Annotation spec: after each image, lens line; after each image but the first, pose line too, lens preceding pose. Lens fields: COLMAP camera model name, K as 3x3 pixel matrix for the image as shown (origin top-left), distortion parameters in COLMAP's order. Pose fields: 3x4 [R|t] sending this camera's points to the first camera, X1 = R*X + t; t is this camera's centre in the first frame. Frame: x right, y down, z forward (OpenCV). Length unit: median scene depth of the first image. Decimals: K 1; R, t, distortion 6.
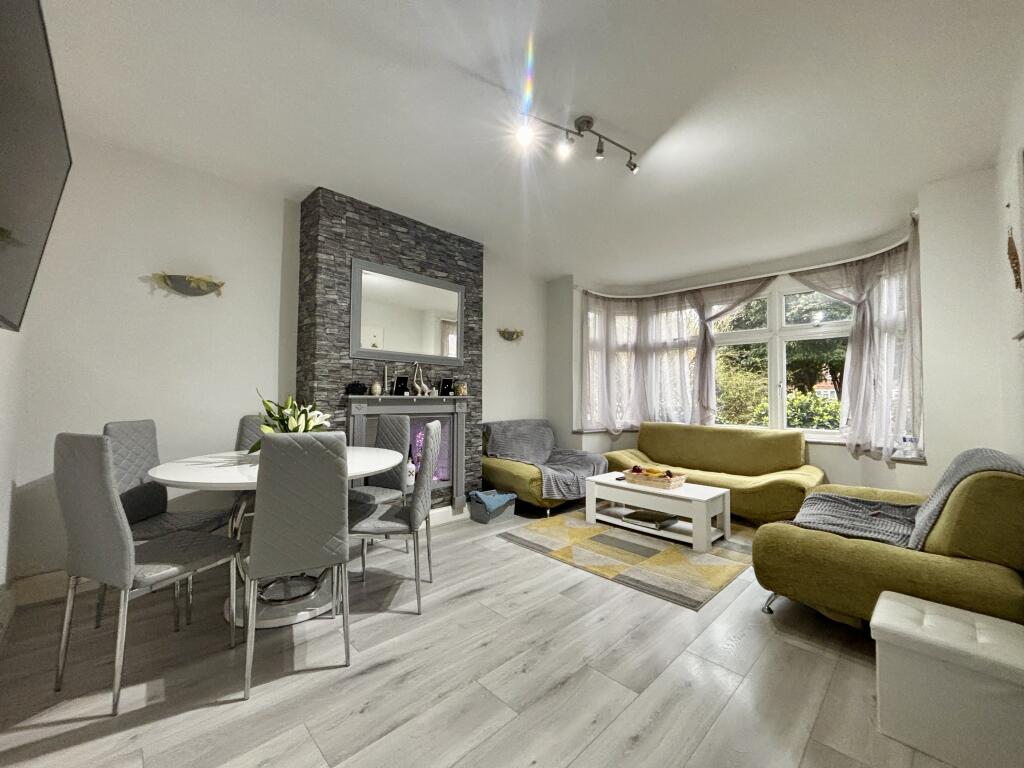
lens RADIAL K [[412.7, 0, 510.5], [0, 412.7, 385.3], [0, 0, 1]] dist [0.000123, -0.000204]
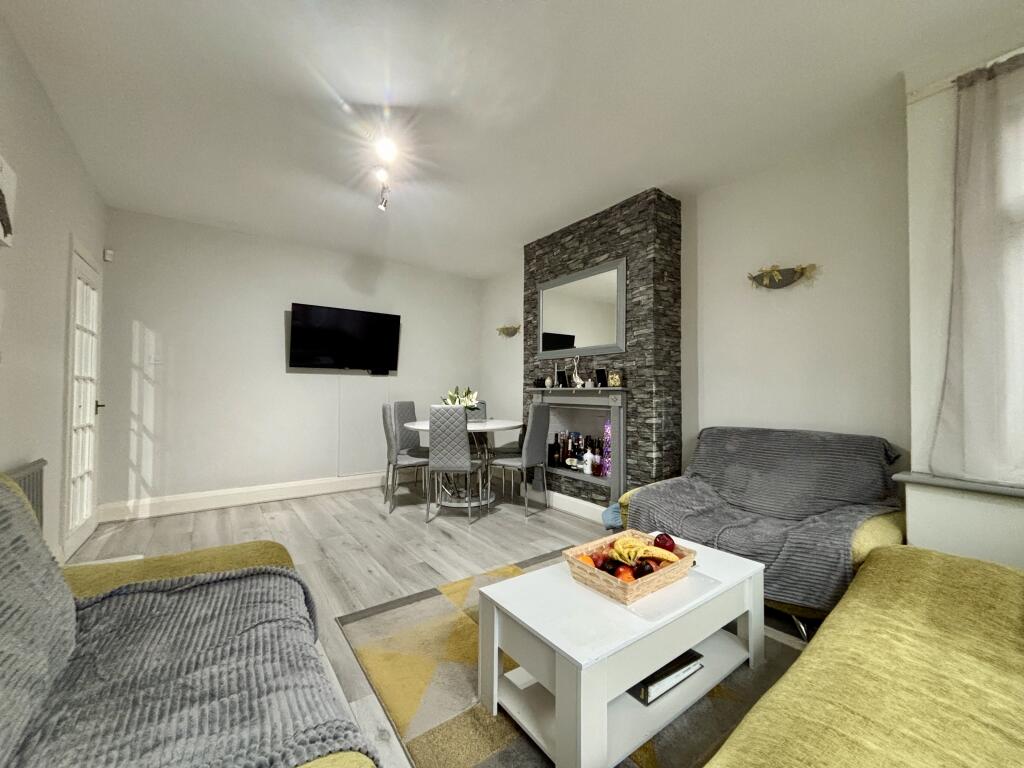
lens RADIAL K [[412.7, 0, 510.6], [0, 412.7, 386.1], [0, 0, 1]] dist [0.000123, -0.000204]
pose [[-0.142282, -0.022567, -0.989569, 0.891982], [0.023624, 0.999378, -0.026188, 0.047528], [0.989544, -0.027104, -0.141661, 1.043021]]
